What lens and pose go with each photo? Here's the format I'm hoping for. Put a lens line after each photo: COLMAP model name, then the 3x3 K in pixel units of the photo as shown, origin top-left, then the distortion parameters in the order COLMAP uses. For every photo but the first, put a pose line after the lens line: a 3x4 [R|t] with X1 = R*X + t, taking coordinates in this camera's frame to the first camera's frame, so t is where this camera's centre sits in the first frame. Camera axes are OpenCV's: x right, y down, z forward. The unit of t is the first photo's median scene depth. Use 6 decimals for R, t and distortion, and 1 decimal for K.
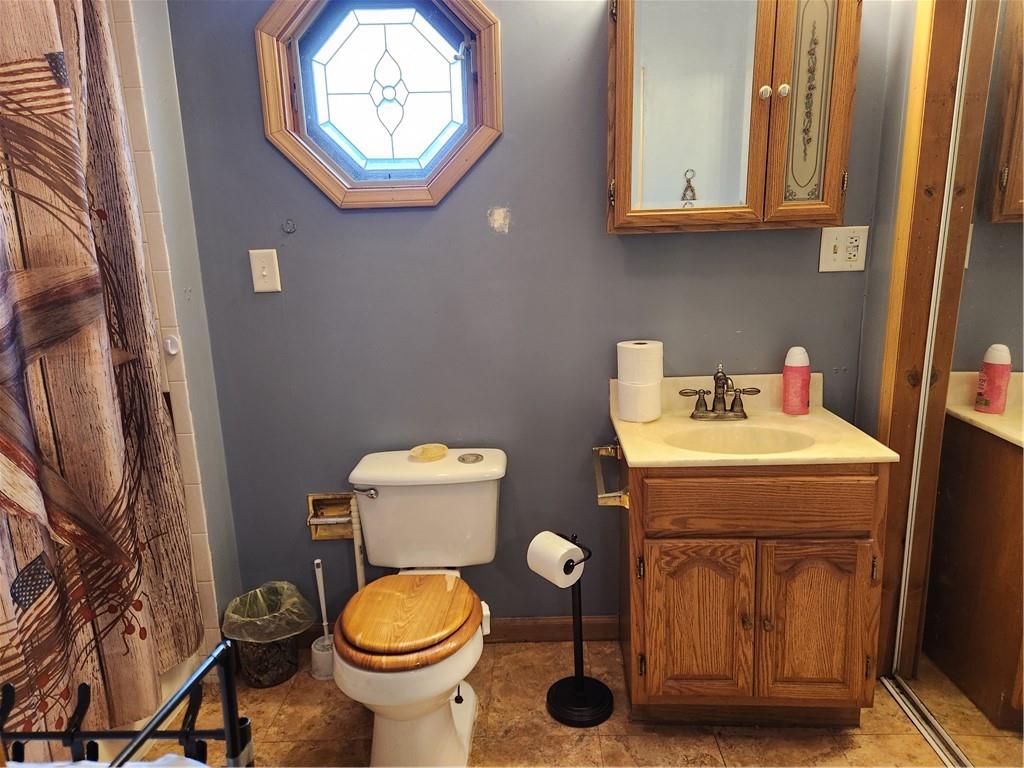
lens RADIAL K [[686.7, 0, 517.3], [0, 686.7, 381.5], [0, 0, 1]] dist [0.075050, -0.054454]
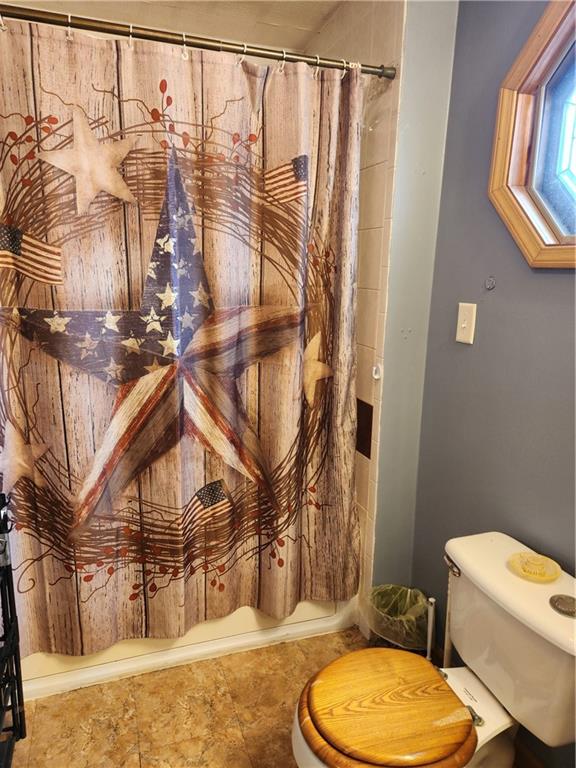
lens RADIAL K [[515.0, 0, 290.6], [0, 515.0, 381.0], [0, 0, 1]] dist [0.075050, -0.054454]
pose [[0.352834, 0.242205, -0.903795, 0.387564], [-0.223818, 0.959723, 0.169816, -0.204841], [0.908523, 0.142369, 0.392833, 0.625846]]
